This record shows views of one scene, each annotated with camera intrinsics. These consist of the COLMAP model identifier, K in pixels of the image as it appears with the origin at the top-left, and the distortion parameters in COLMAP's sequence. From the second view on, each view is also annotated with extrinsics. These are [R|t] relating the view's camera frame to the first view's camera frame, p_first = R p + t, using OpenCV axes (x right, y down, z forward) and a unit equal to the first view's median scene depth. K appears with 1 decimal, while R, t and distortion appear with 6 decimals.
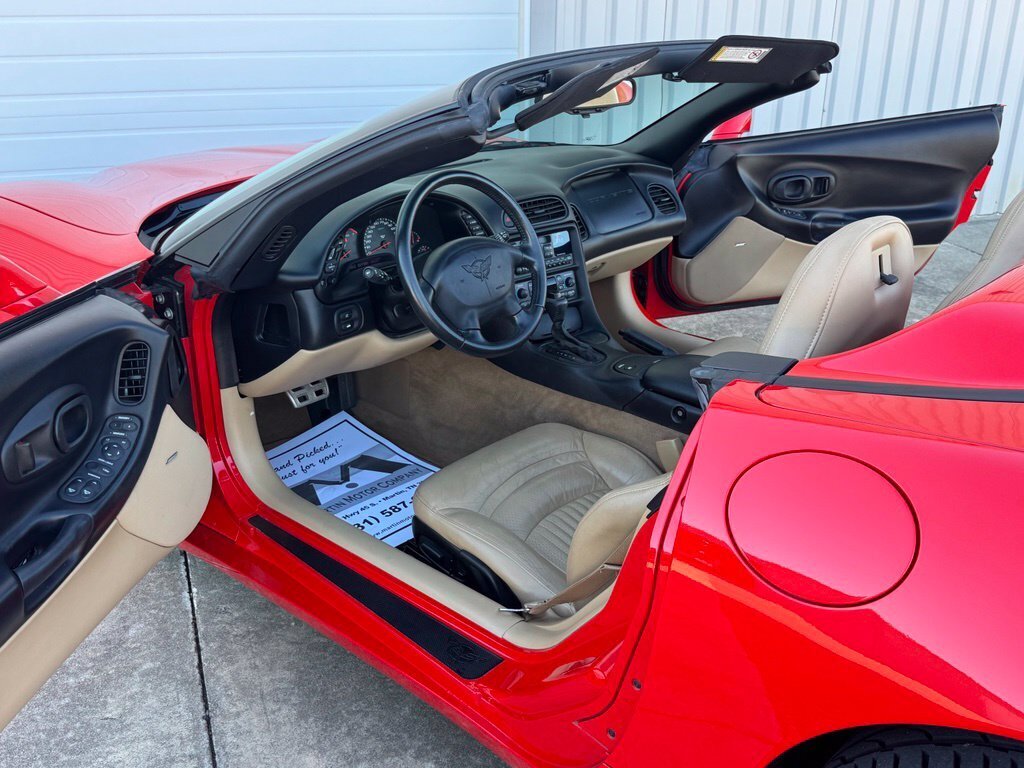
lens RADIAL K [[948.8, 0, 513.5], [0, 948.8, 388.5], [0, 0, 1]] dist [0.053602, -0.105537]
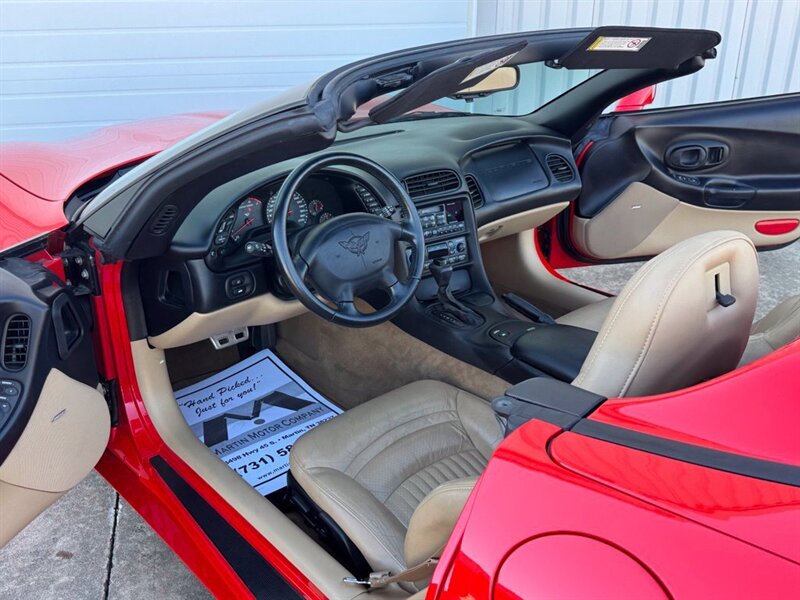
lens RADIAL K [[741.2, 0, 414.0], [0, 741.2, 299.1], [0, 0, 1]] dist [0.053602, -0.105537]
pose [[0.993735, 0.041207, -0.103892, 0.111742], [-0.038721, 0.998916, 0.025836, -0.083375], [0.104844, -0.021652, 0.994253, 0.159588]]
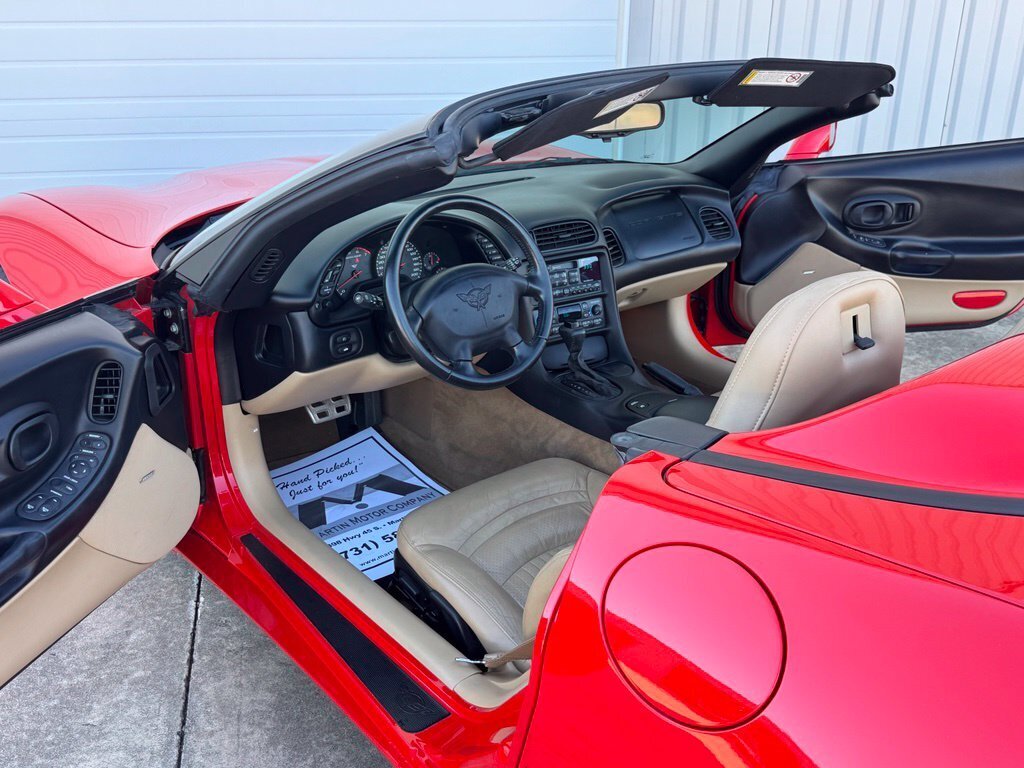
lens RADIAL K [[948.8, 0, 522.2], [0, 948.8, 384.1], [0, 0, 1]] dist [0.053602, -0.105537]
pose [[0.989396, 0.055880, -0.134065, 0.135444], [-0.056085, 0.998423, 0.002253, -0.040854], [0.133979, 0.005290, 0.990970, 0.048407]]
